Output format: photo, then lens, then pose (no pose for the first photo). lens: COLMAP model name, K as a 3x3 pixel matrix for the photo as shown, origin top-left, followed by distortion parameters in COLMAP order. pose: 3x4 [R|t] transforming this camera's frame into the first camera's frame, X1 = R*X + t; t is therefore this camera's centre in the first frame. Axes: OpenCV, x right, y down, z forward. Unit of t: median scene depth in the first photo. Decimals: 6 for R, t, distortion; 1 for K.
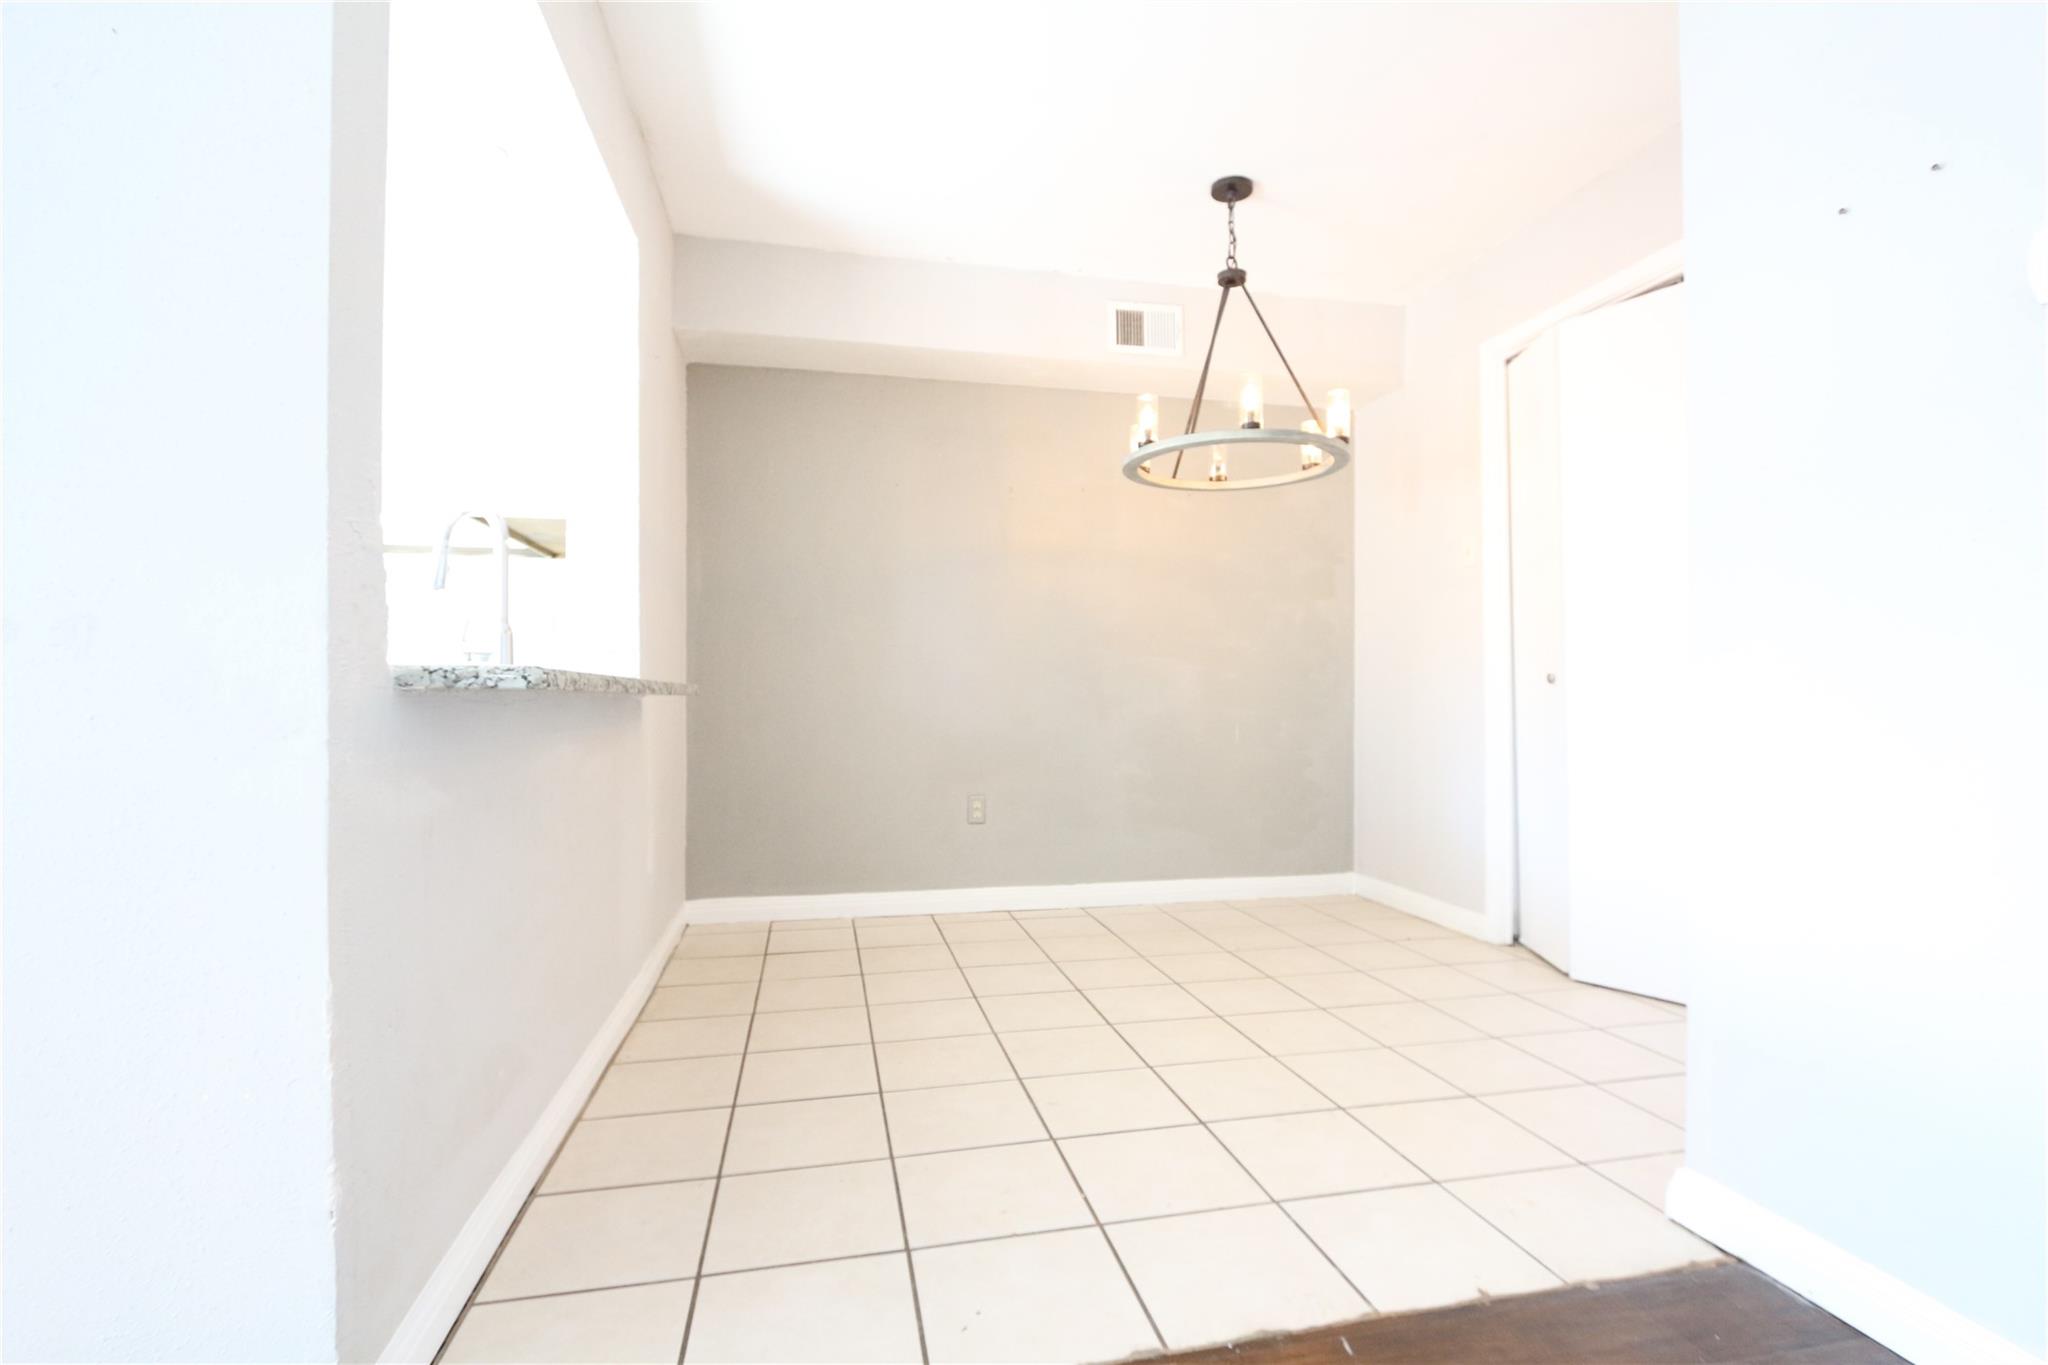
lens RADIAL K [[944.6, 0, 1024.9], [0, 944.6, 688.7], [0, 0, 1]] dist [-0.022185, 0.000090]
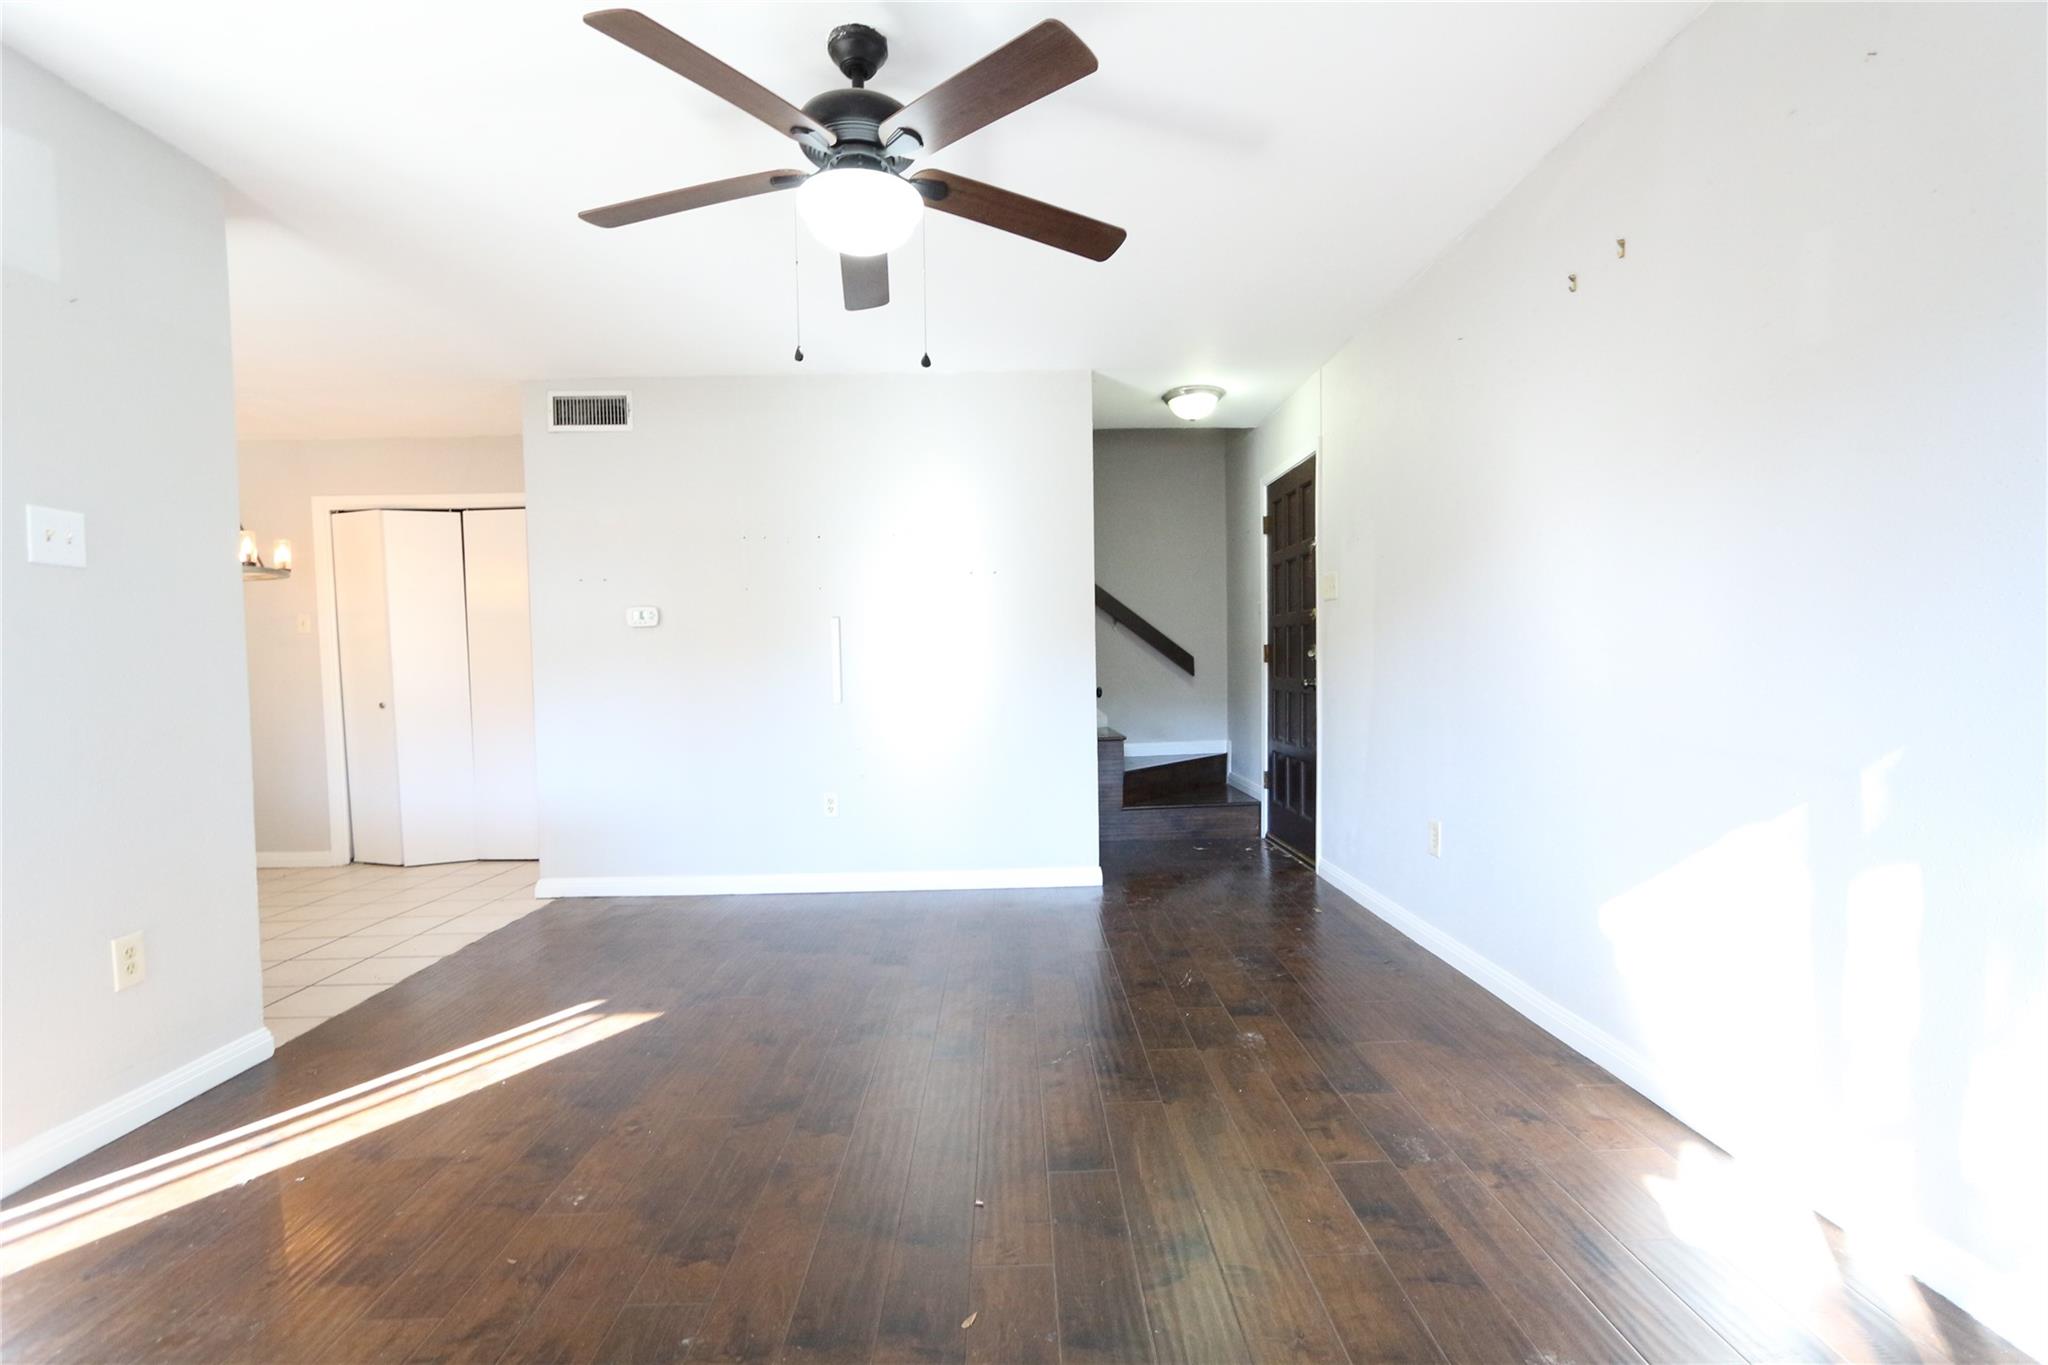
lens RADIAL K [[950.5, 0, 1027.0], [0, 950.5, 712.9], [0, 0, 1]] dist [-0.023960, 0.011662]
pose [[0.188514, -0.054727, 0.980544, -0.952096], [0.010600, 0.998501, 0.053692, -0.078165], [-0.982013, 0.000272, 0.188812, -0.542082]]
